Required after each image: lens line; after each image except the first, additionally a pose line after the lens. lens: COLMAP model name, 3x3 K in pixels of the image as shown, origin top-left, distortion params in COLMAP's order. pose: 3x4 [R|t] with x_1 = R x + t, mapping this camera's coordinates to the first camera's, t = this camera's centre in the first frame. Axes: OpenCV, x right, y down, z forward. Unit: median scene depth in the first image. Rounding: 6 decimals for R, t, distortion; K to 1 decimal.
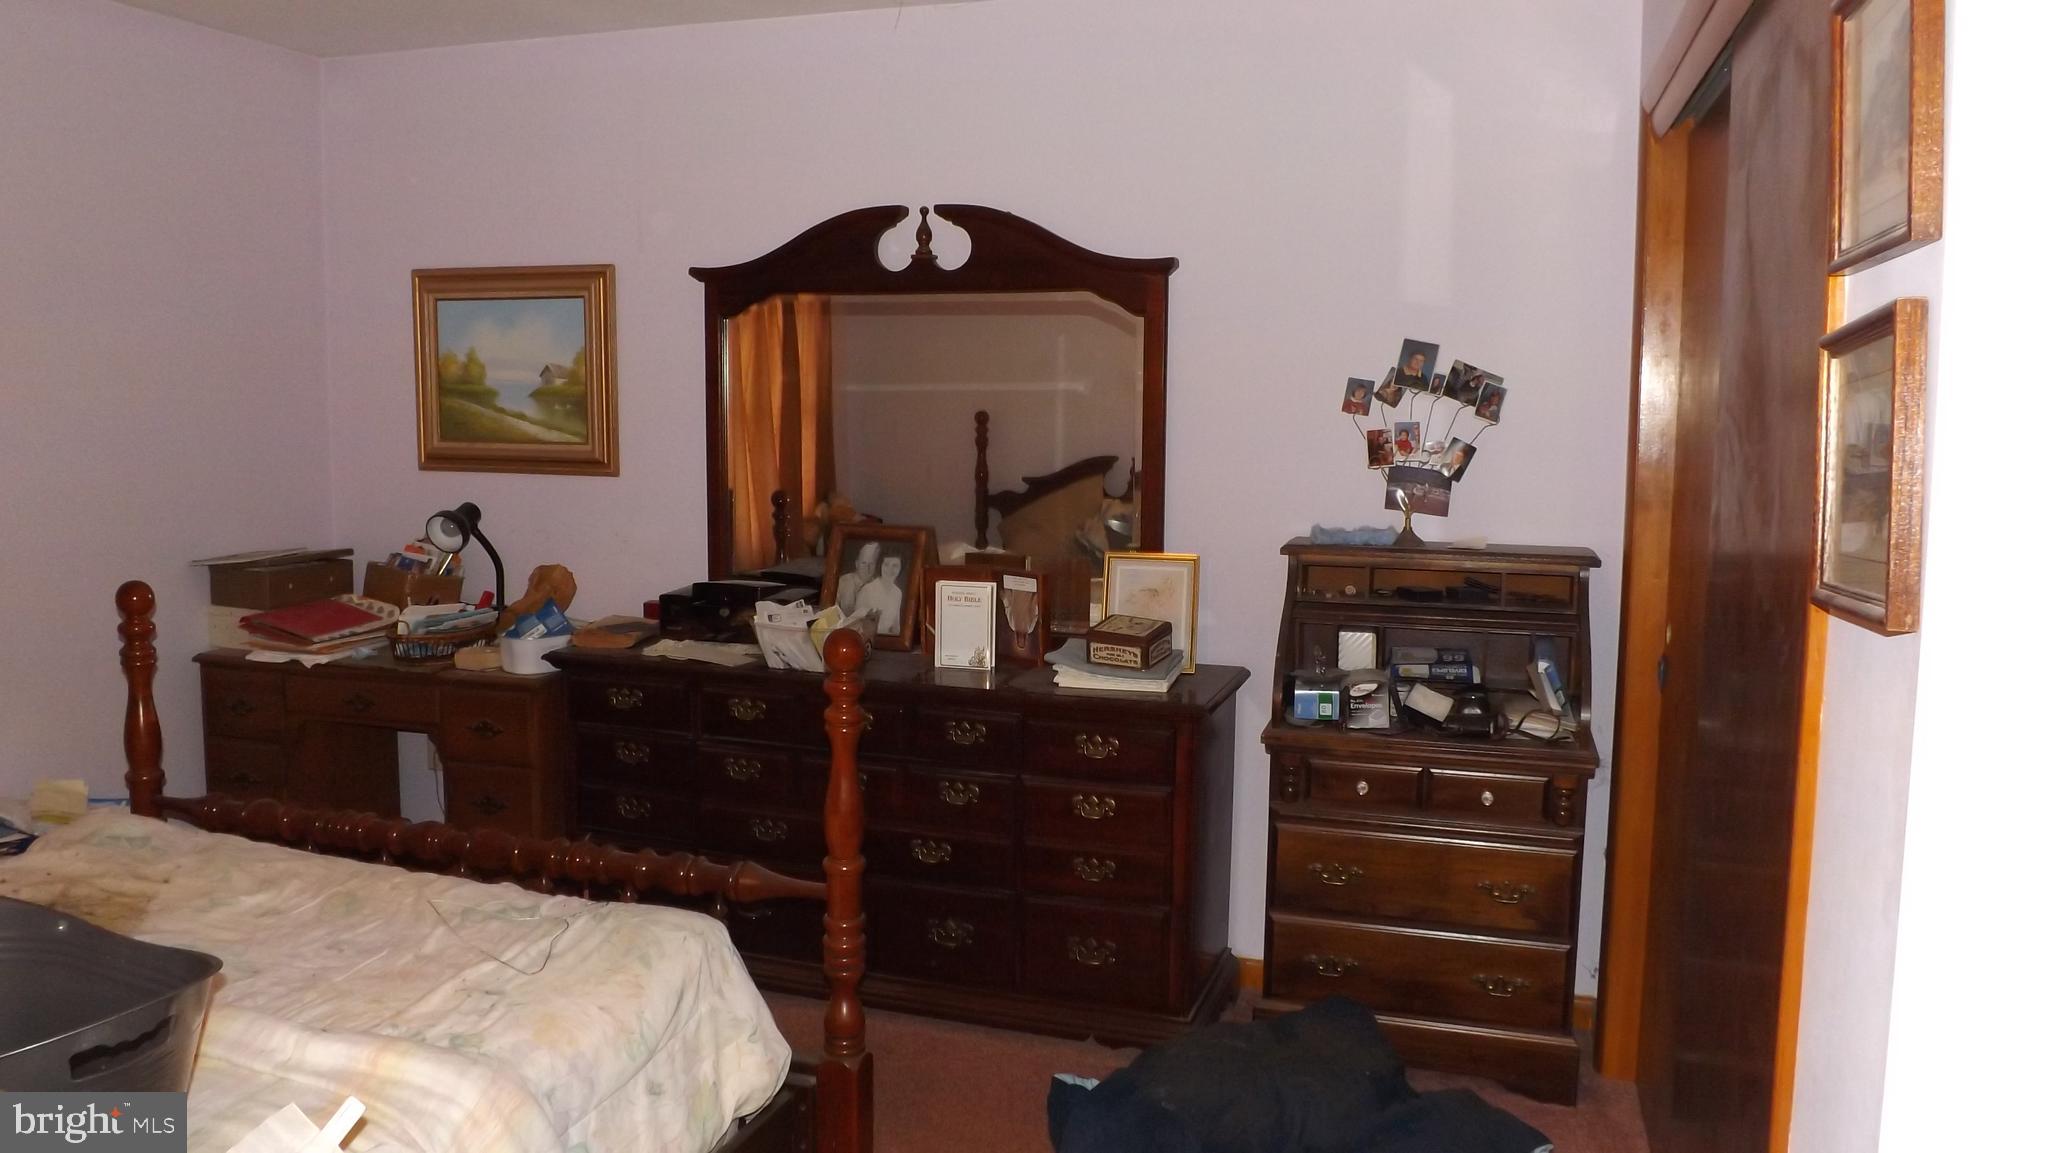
lens RADIAL K [[1489.5, 0, 1034.2], [0, 1489.5, 564.5], [0, 0, 1]] dist [-0.070955, 0.019388]
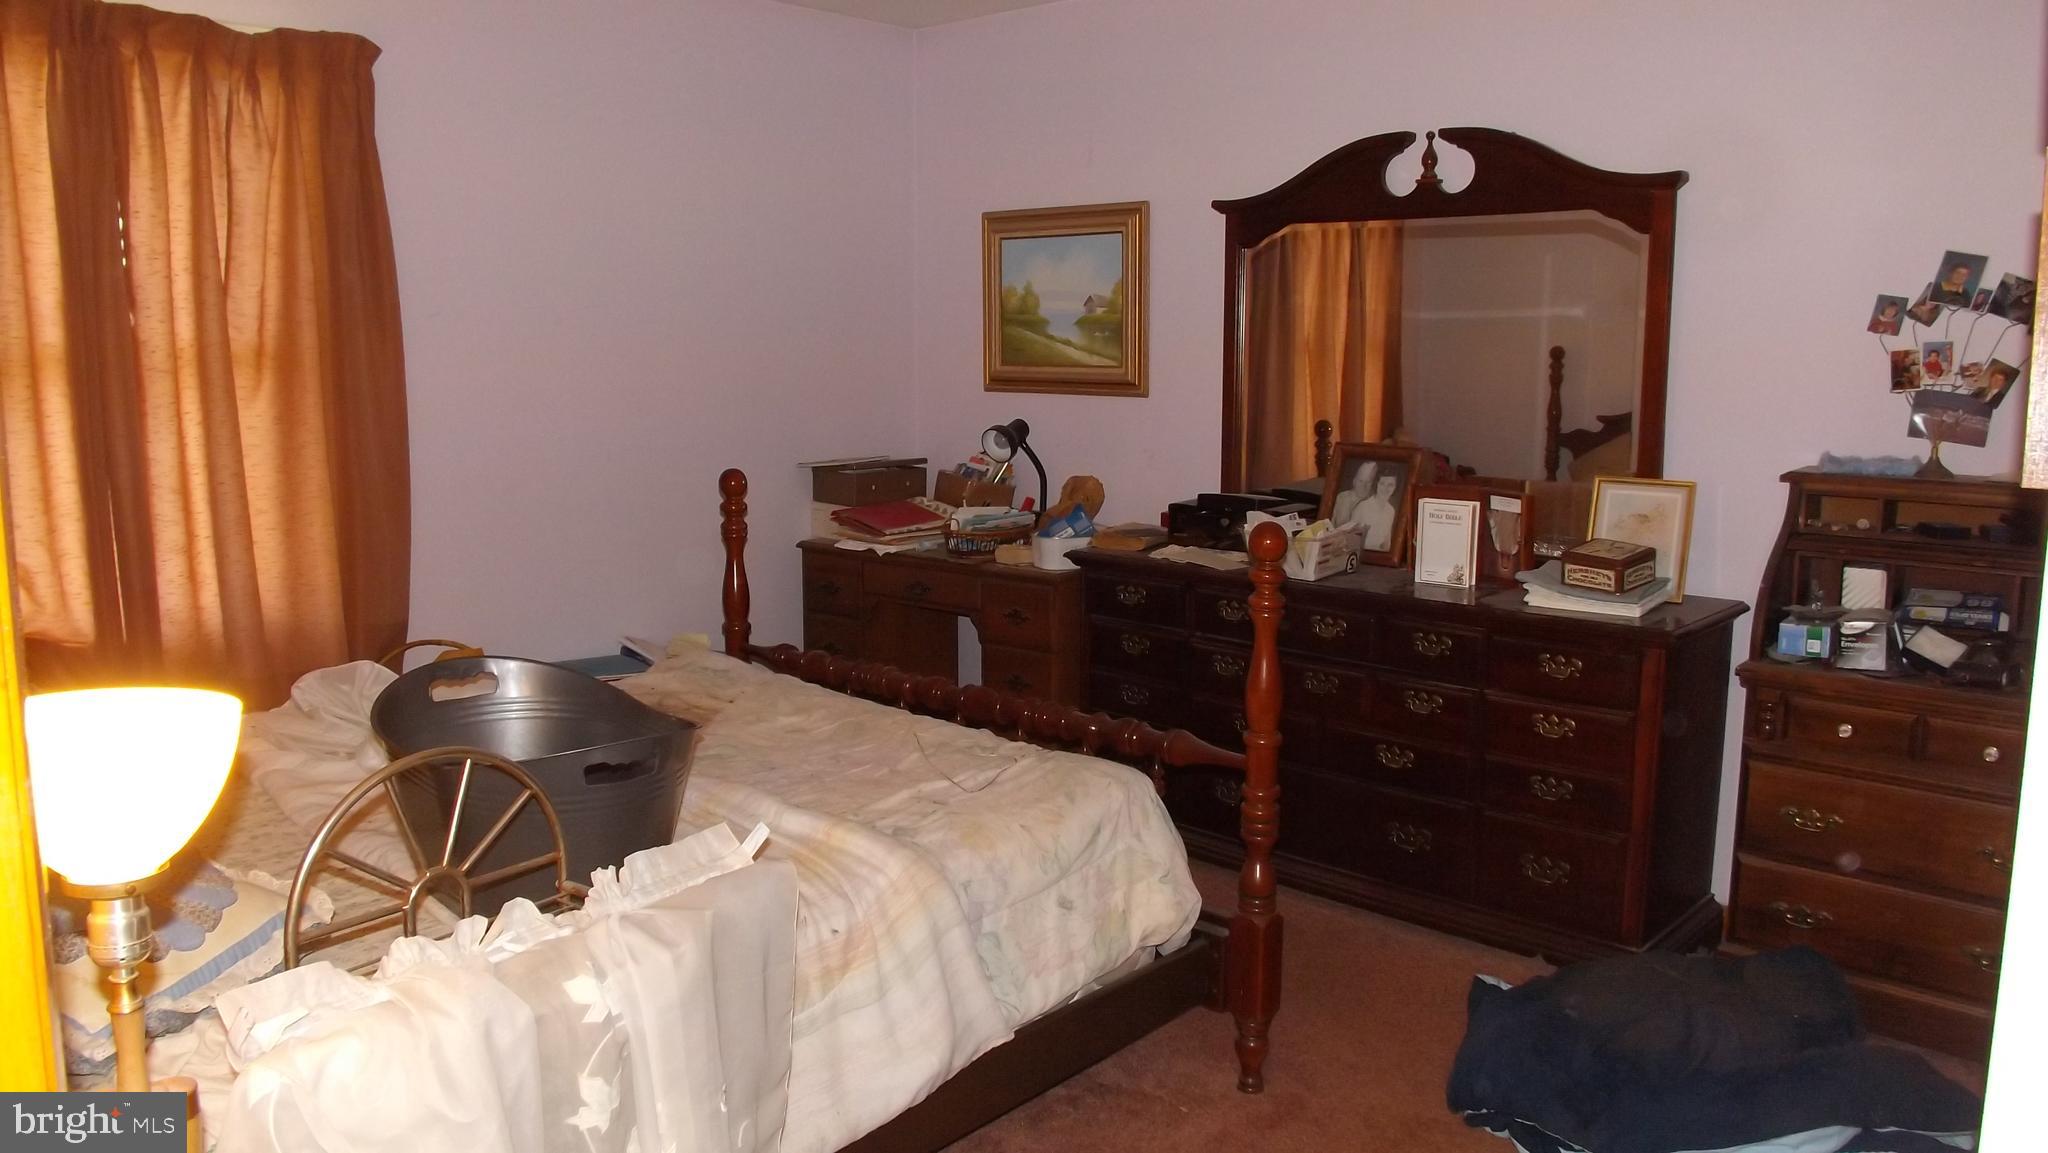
lens RADIAL K [[1489.5, 0, 1022.6], [0, 1489.5, 582.9], [0, 0, 1]] dist [-0.070955, 0.019388]
pose [[0.910819, 0.058067, -0.408702, 0.102081], [-0.038913, 0.997726, 0.055035, 0.022799], [0.410968, -0.034223, 0.911007, -0.045037]]
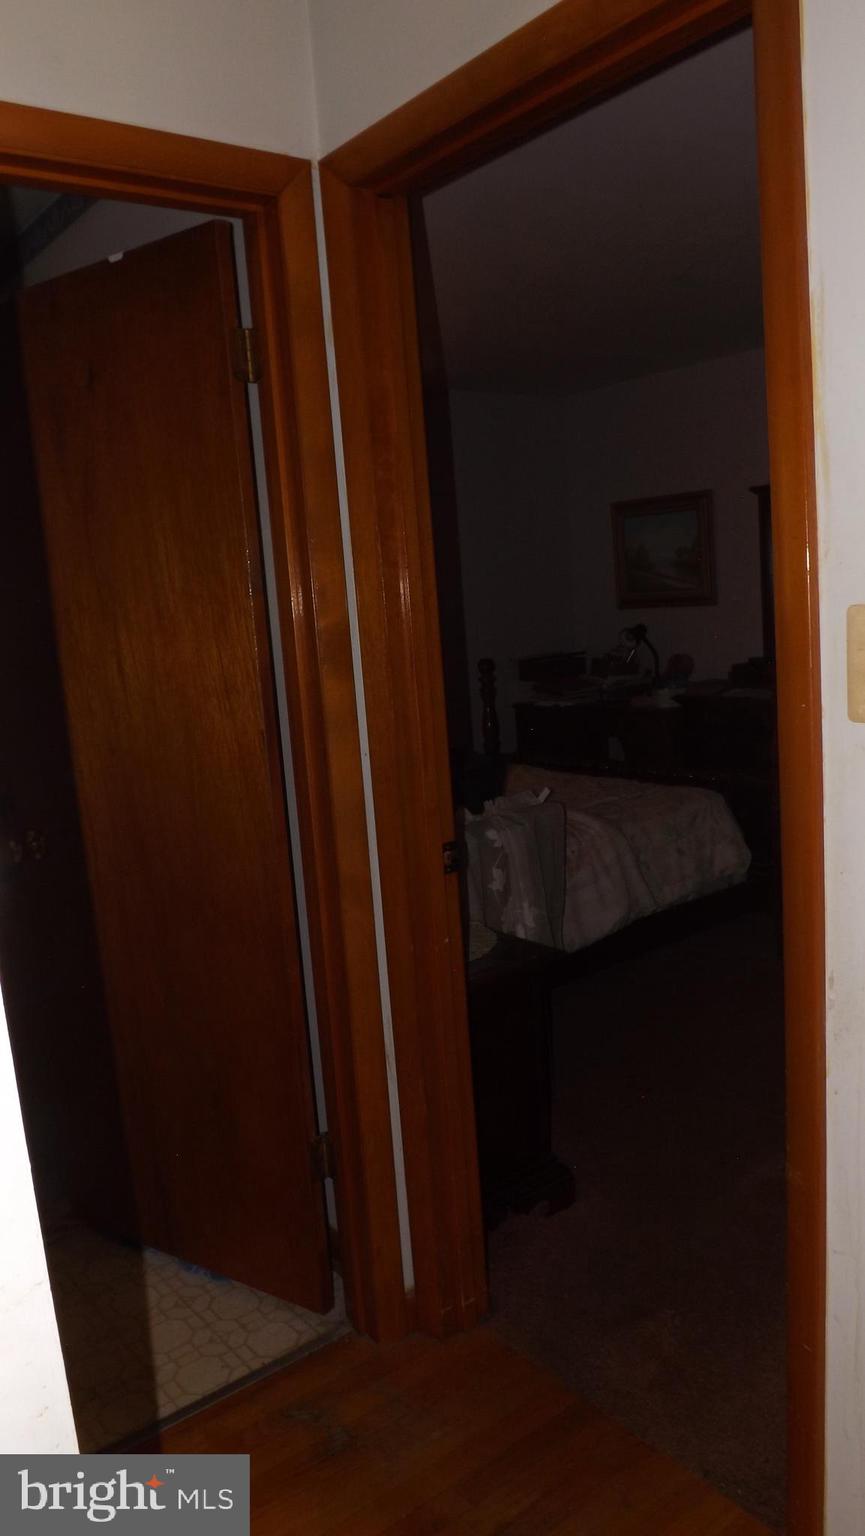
lens RADIAL K [[1117.1, 0, 394.0], [0, 1117.1, 772.8], [0, 0, 1]] dist [-0.070955, 0.019388]
pose [[0.803555, 0.018821, -0.594932, 0.248282], [0.020486, 0.998033, 0.059244, 0.066416], [0.594877, -0.059794, 0.801590, -0.400953]]
